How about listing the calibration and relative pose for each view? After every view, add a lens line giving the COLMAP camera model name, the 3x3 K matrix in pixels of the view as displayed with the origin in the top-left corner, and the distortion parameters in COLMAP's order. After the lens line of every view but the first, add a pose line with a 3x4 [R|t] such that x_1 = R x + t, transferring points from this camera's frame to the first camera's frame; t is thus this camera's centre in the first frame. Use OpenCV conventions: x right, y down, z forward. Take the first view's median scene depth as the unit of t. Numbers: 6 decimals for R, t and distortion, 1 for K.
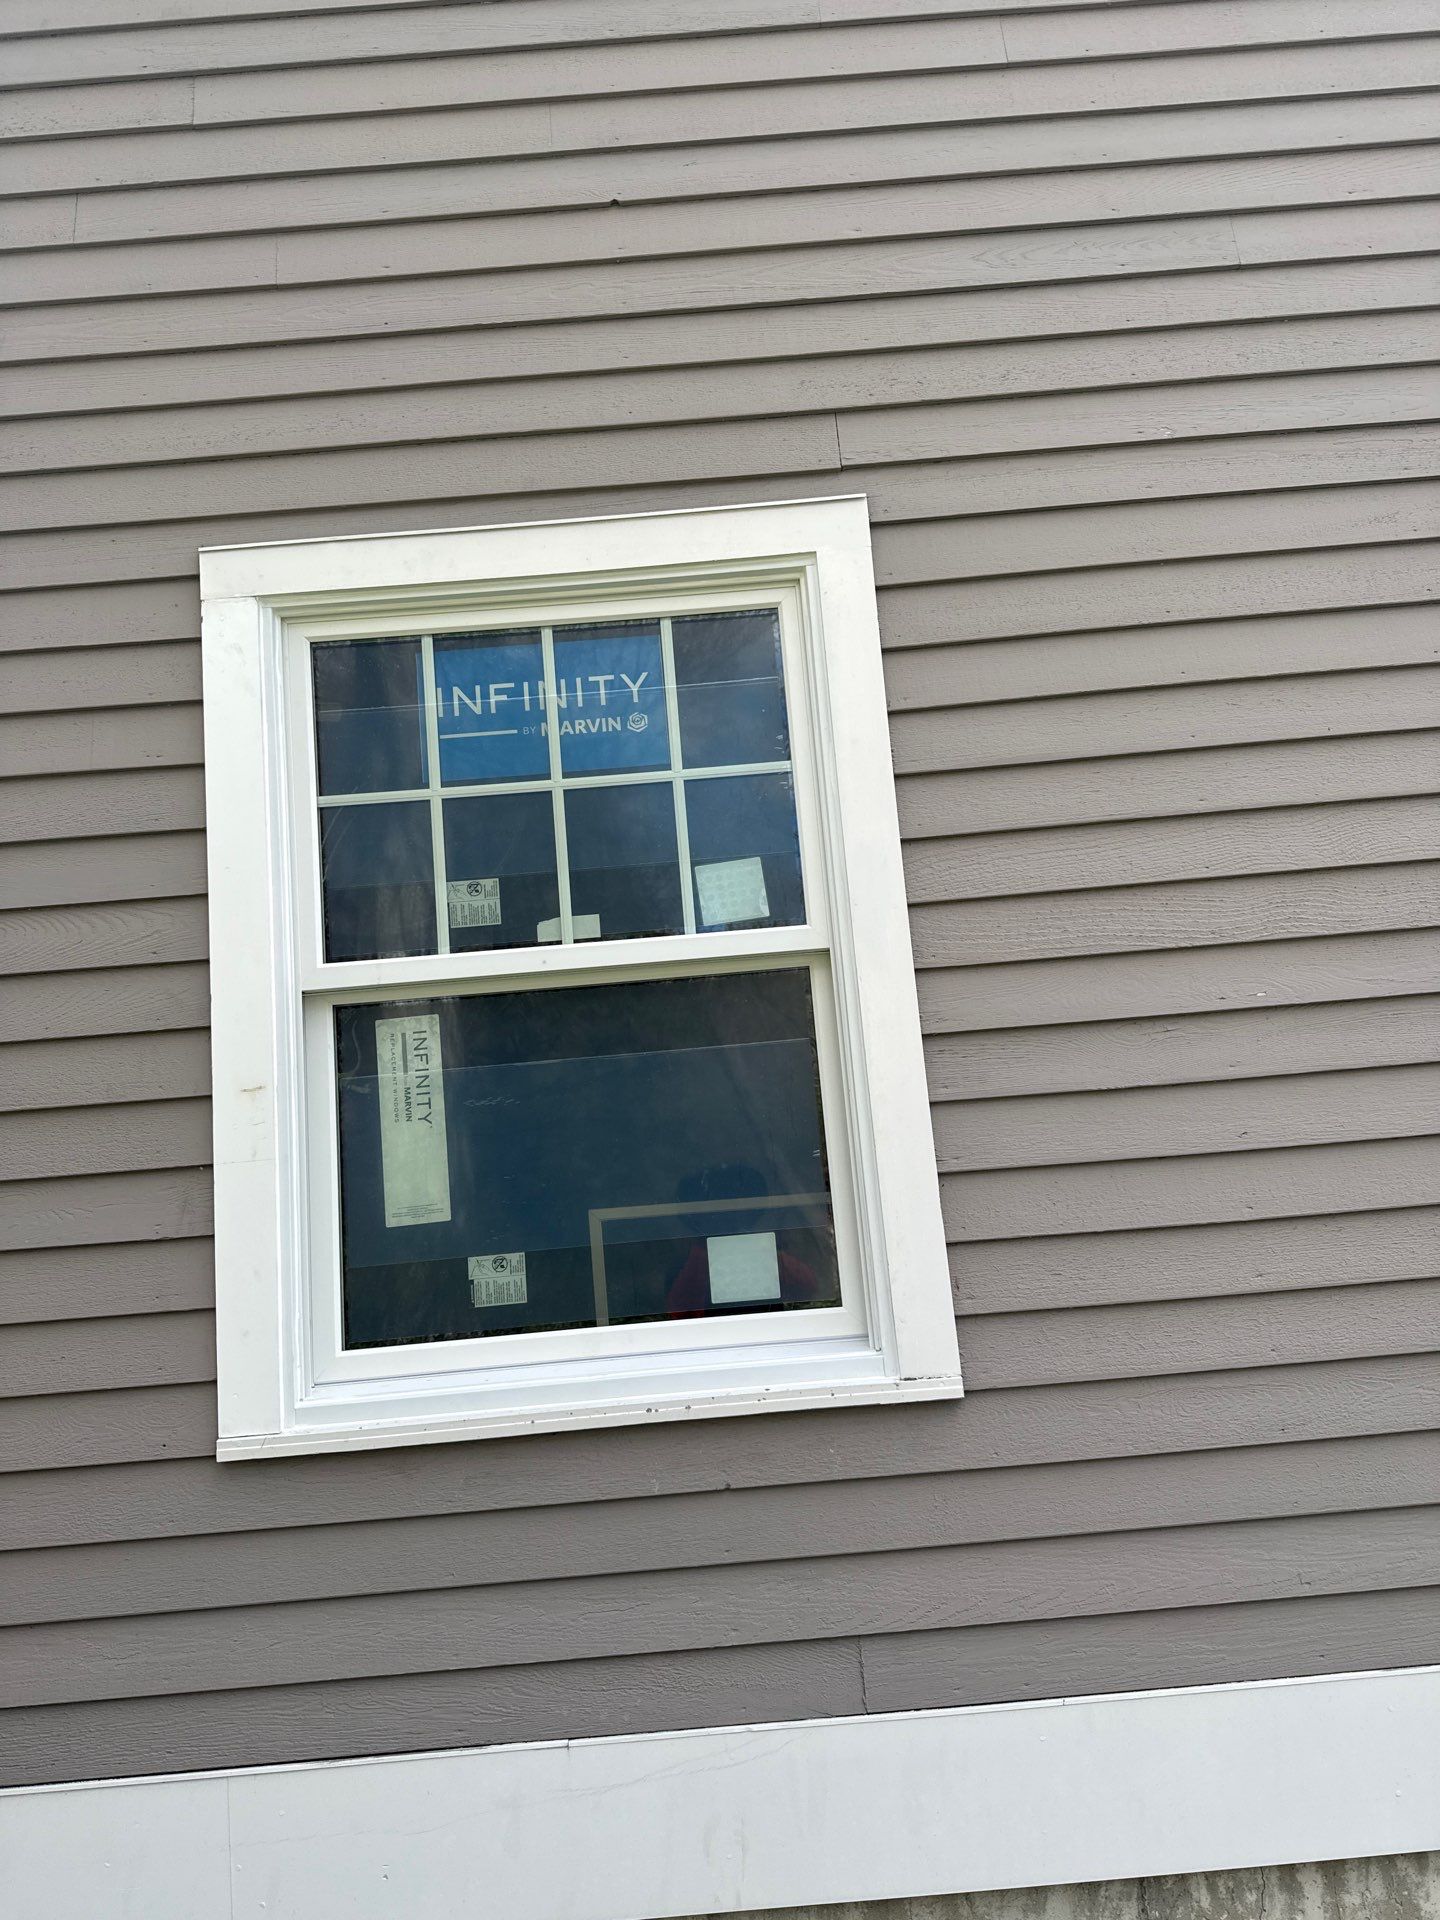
lens RADIAL K [[1546.4, 0, 646.5], [0, 1546.4, 940.0], [0, 0, 1]] dist [0.029484, -0.083407]
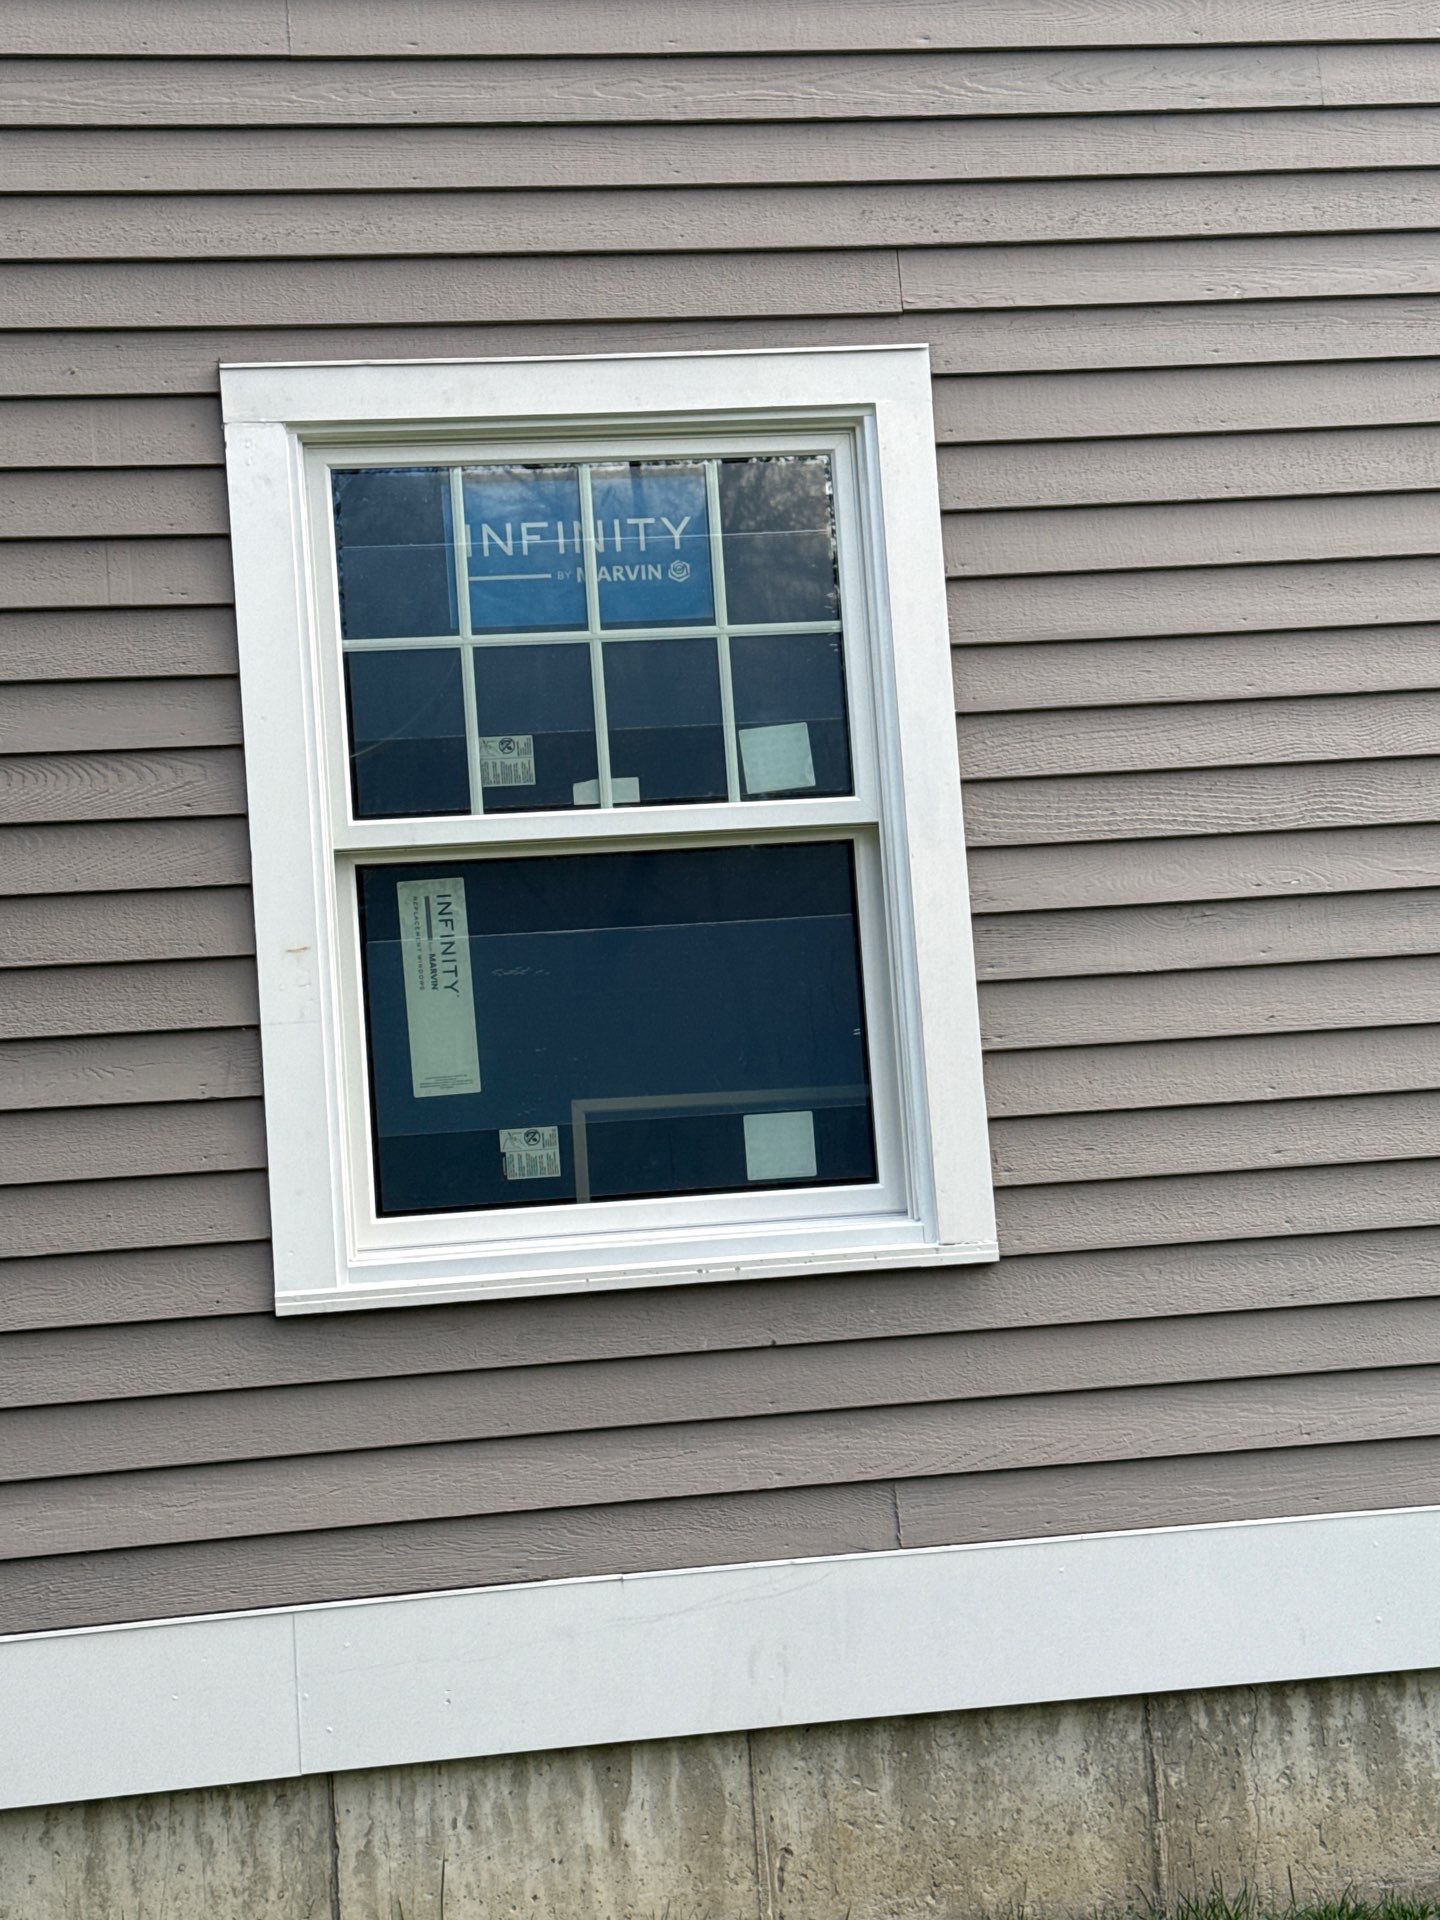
lens RADIAL K [[3466.5, 0, 720.0], [0, 3466.5, 960.0], [0, 0, 1]] dist [-0.001119, 0.240335]
pose [[0.985694, 0.024629, 0.166735, -0.341497], [-0.036800, 0.996847, 0.070304, -0.057787], [-0.164477, -0.075434, 0.983492, -1.138439]]
